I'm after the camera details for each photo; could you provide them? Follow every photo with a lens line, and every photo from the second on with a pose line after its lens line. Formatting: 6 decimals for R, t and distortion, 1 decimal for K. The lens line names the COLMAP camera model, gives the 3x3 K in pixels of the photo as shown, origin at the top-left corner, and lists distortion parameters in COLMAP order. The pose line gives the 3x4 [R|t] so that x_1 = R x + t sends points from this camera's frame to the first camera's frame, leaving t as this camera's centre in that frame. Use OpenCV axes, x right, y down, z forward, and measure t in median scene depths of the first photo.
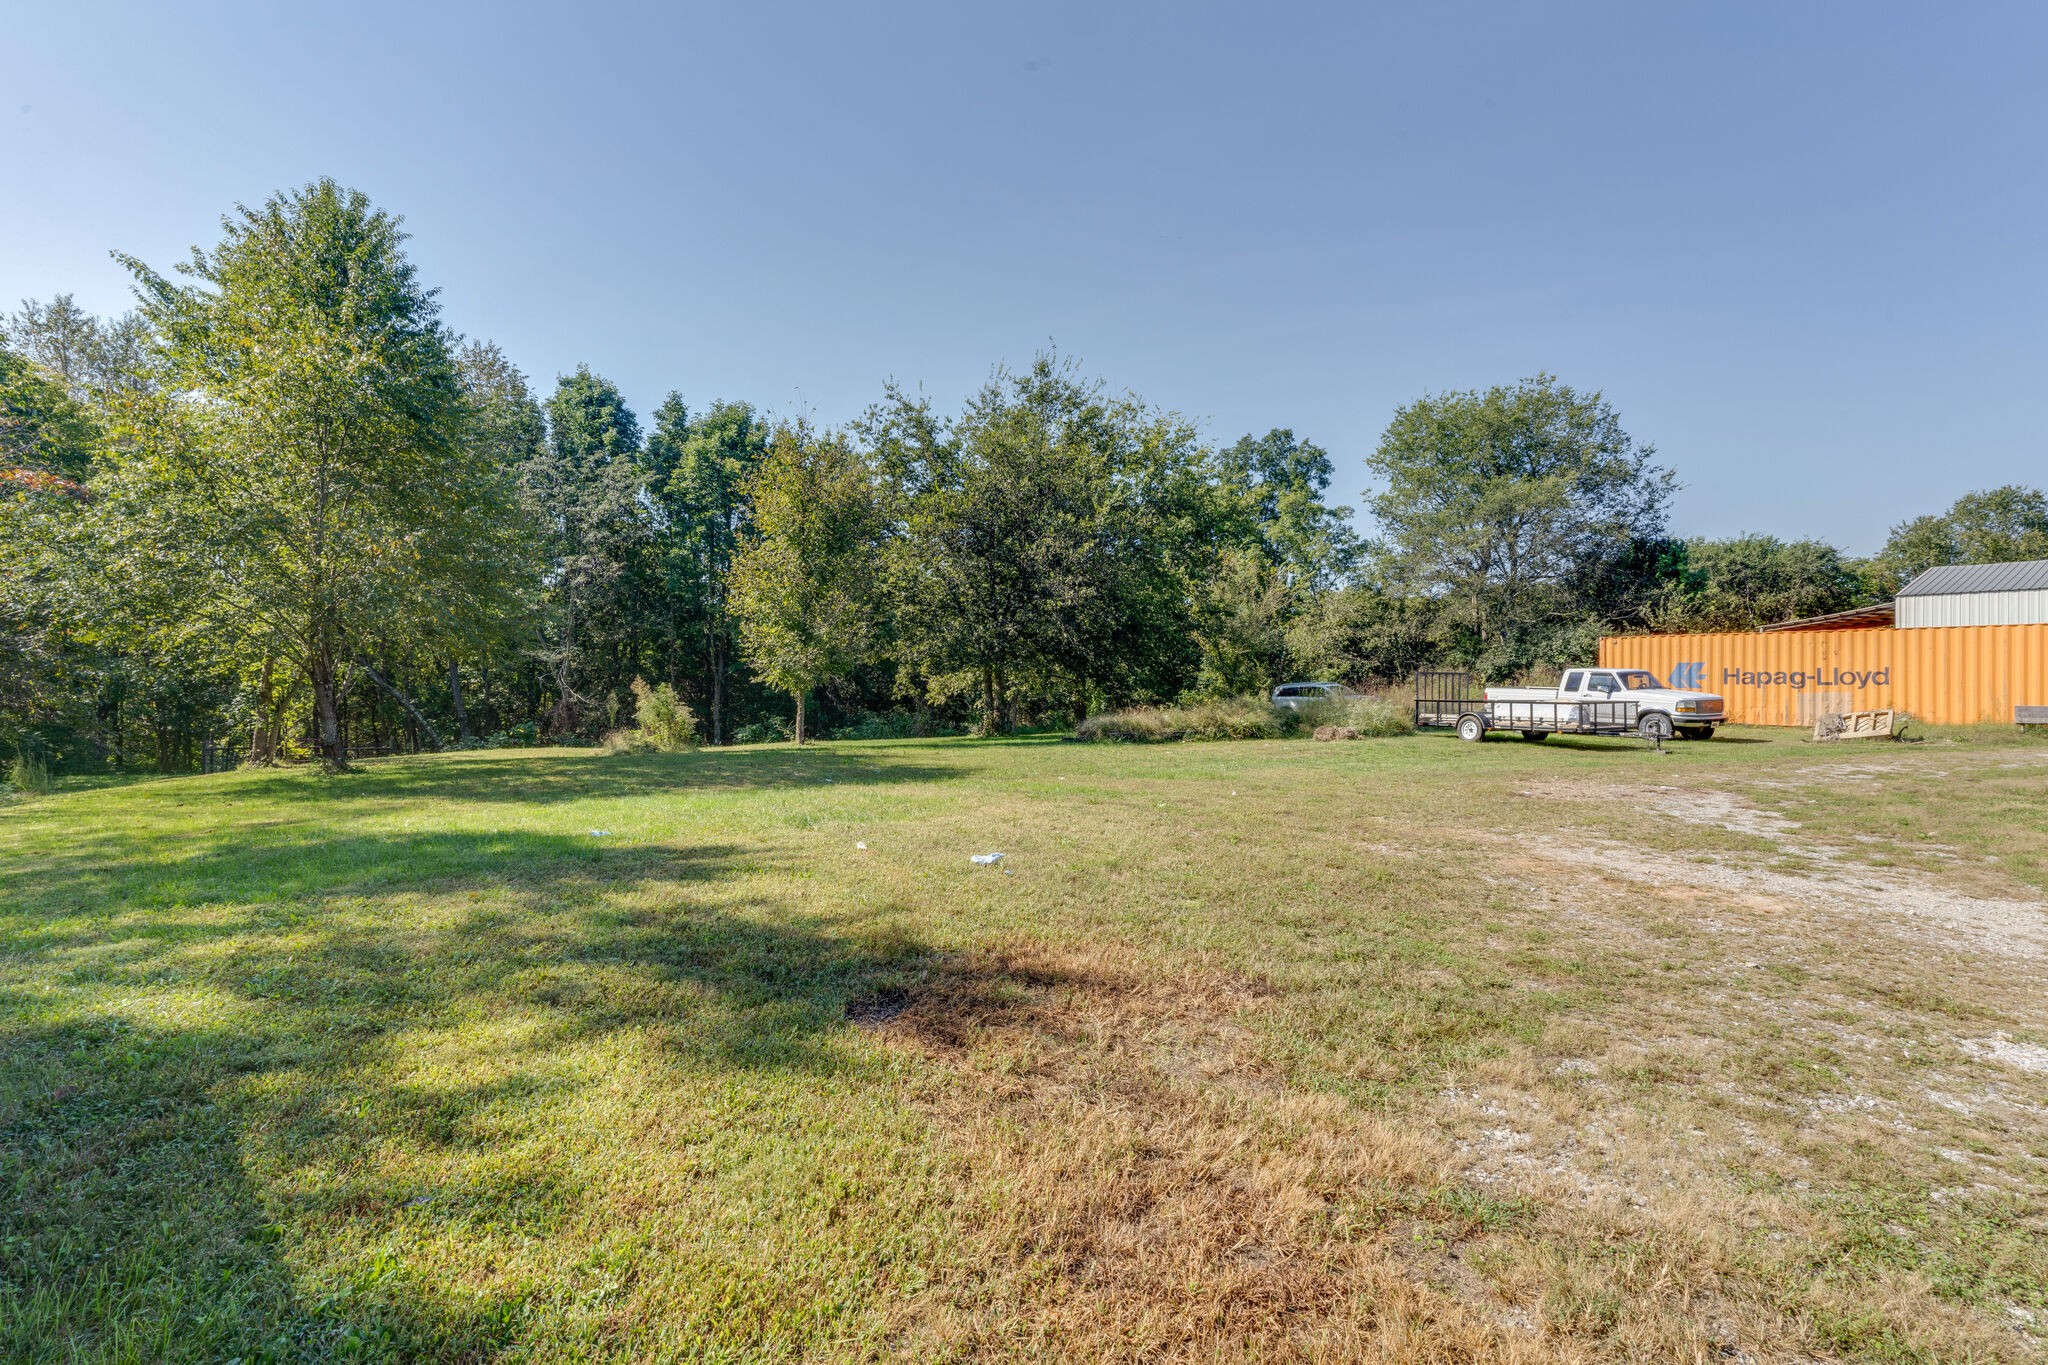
lens RADIAL K [[946.3, 0, 1024.0], [0, 946.3, 682.5], [0, 0, 1]] dist [0.000623, 0.000128]
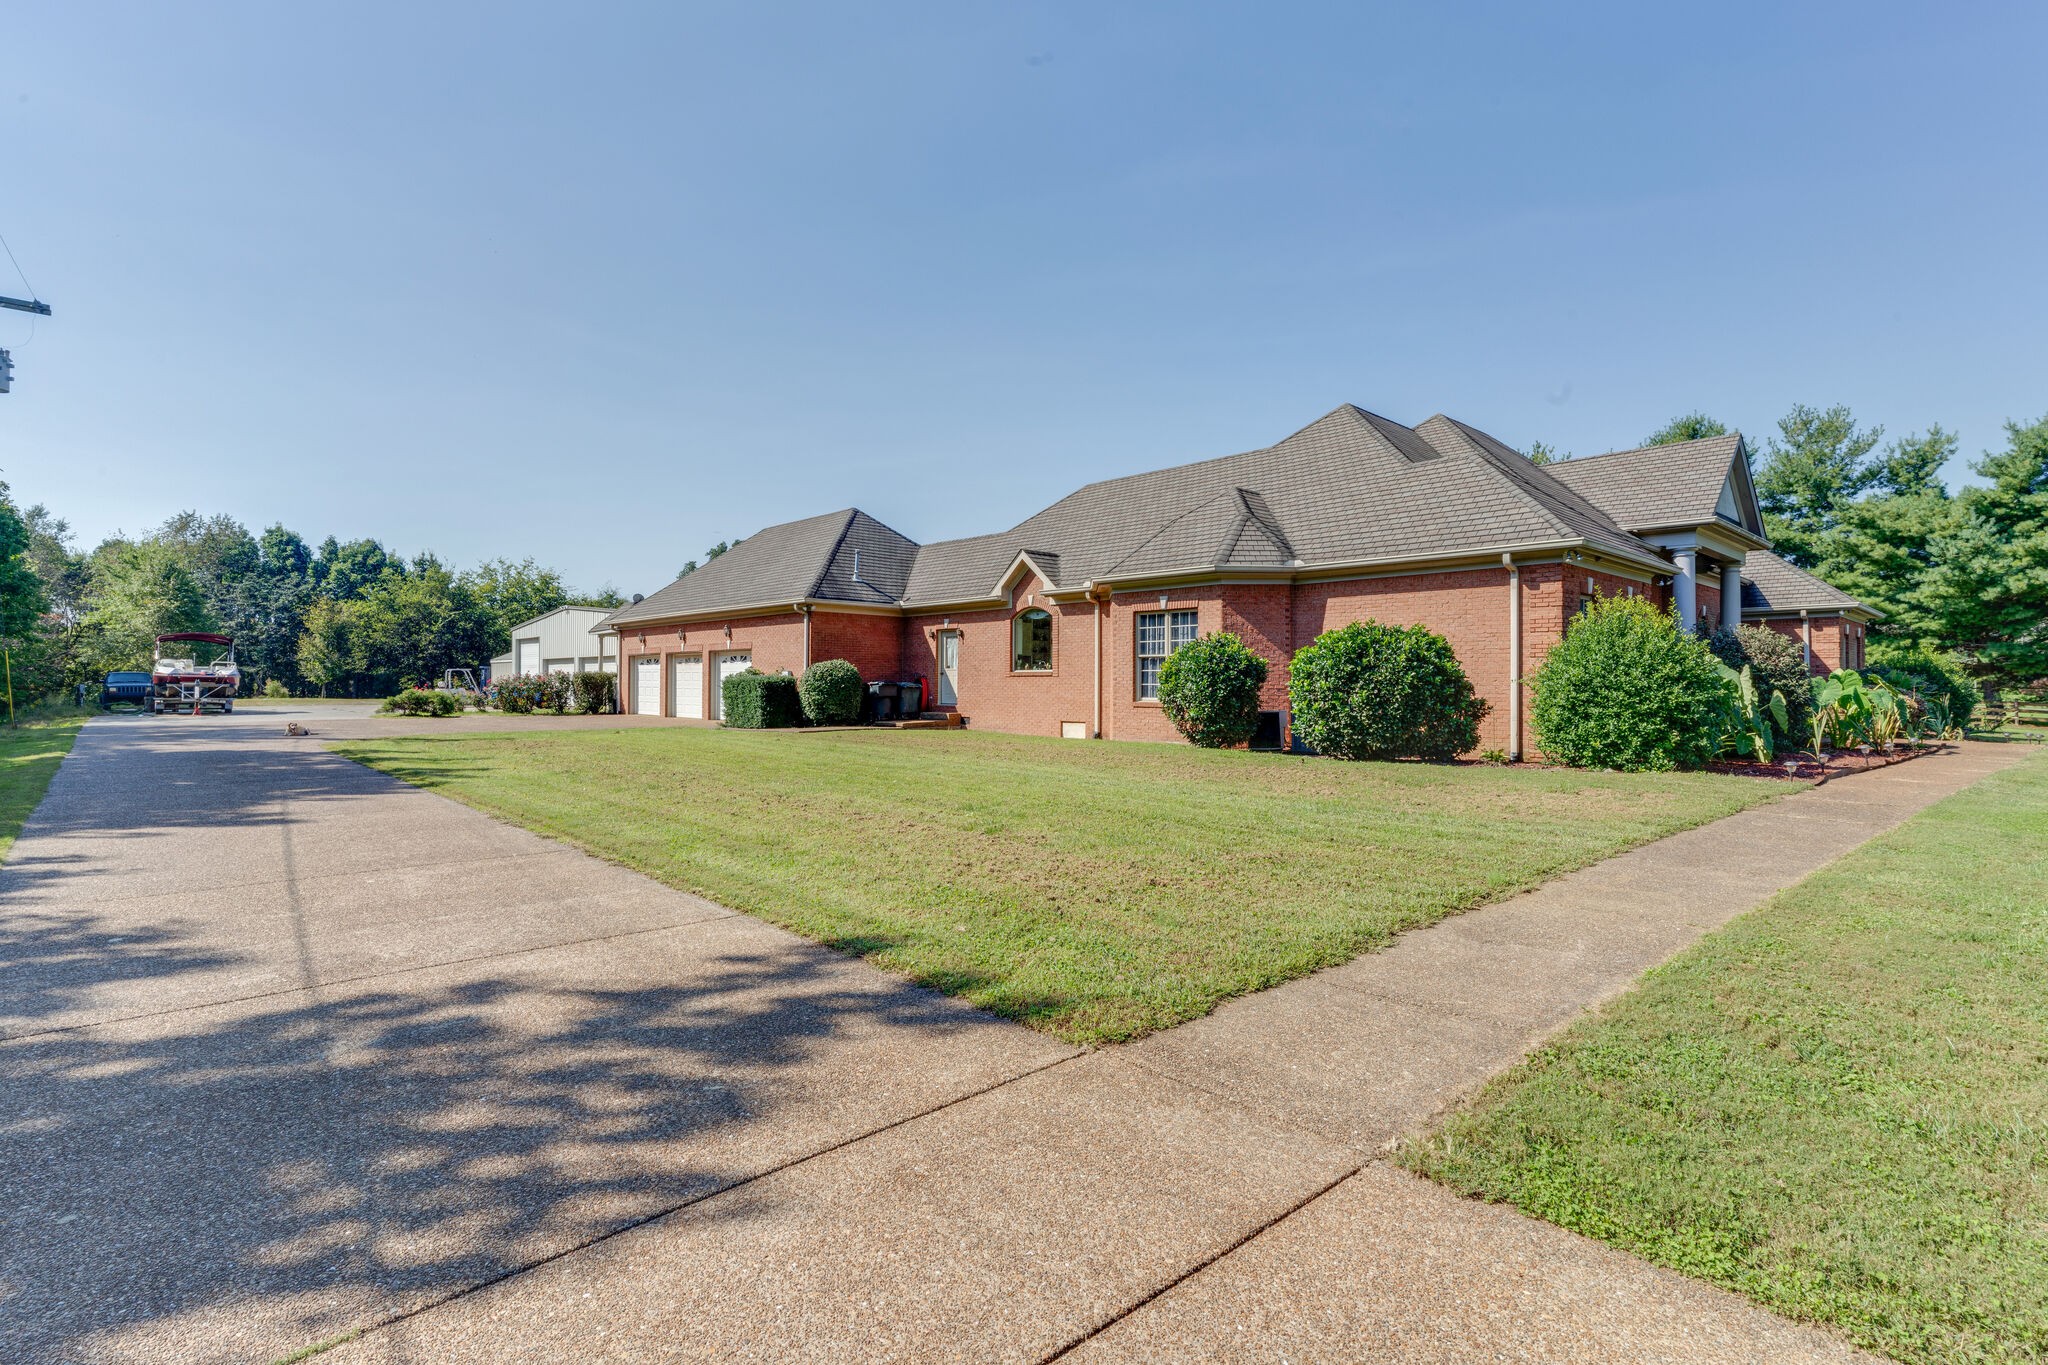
lens RADIAL K [[971.3, 0, 1032.0], [0, 971.3, 674.7], [0, 0, 1]] dist [0.000553, -0.001084]
pose [[0.987863, 0.008381, 0.155099, 0.813065], [-0.005823, 0.999840, -0.016942, 0.010673], [-0.155216, 0.015833, 0.987754, -1.304924]]
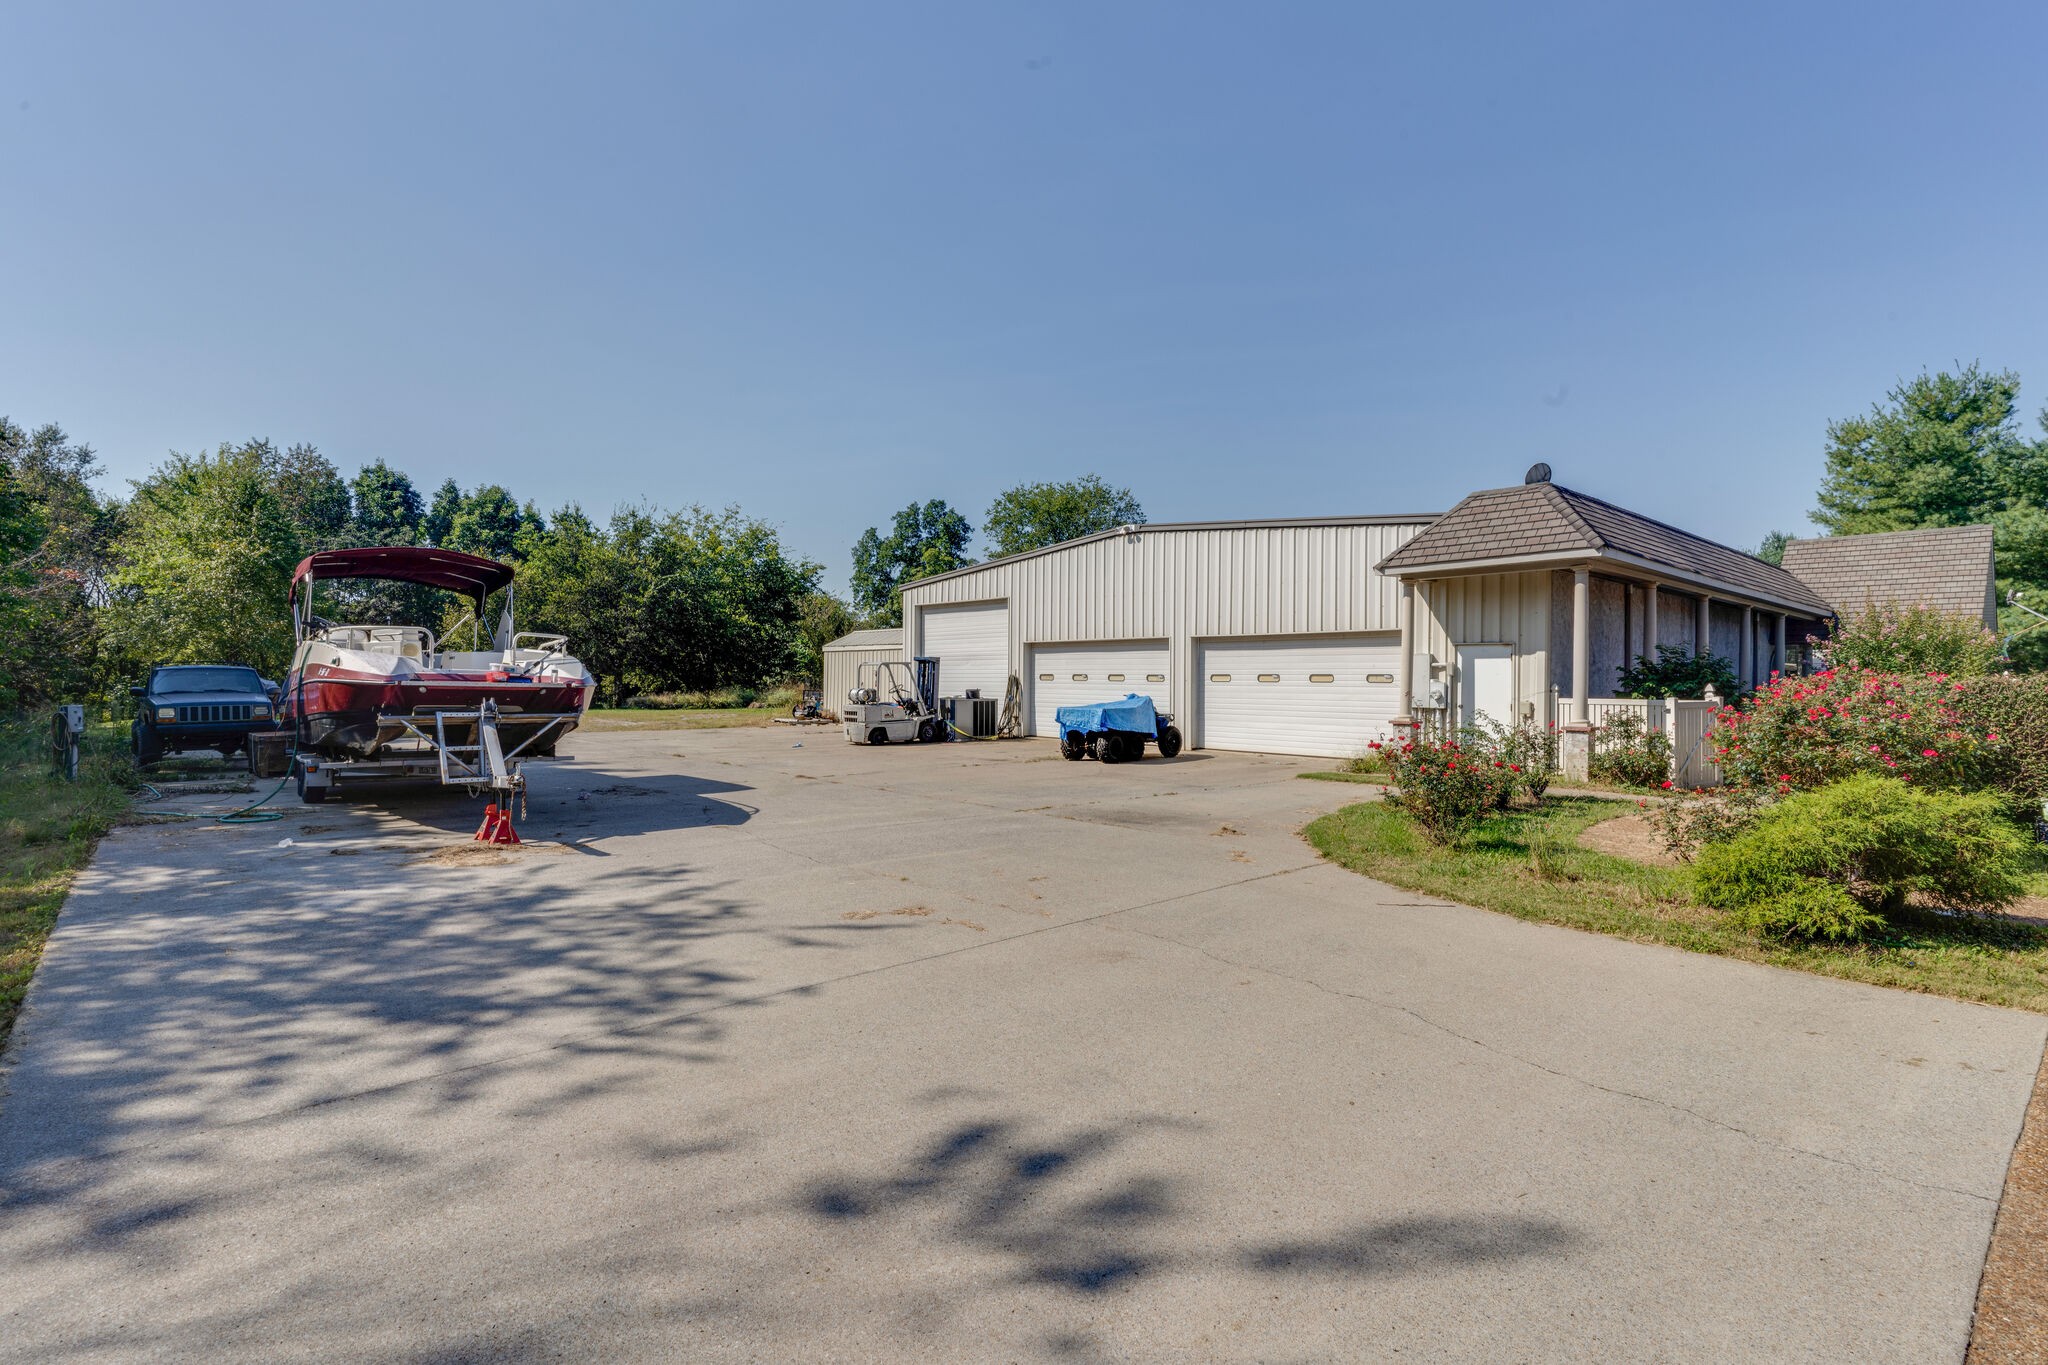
lens RADIAL K [[946.3, 0, 1024.0], [0, 946.3, 682.5], [0, 0, 1]] dist [0.000623, 0.000128]
pose [[0.990326, 0.011132, 0.138310, 0.326428], [-0.010876, 0.999937, -0.002602, 0.000651], [-0.138330, 0.001073, 0.990386, -0.598093]]
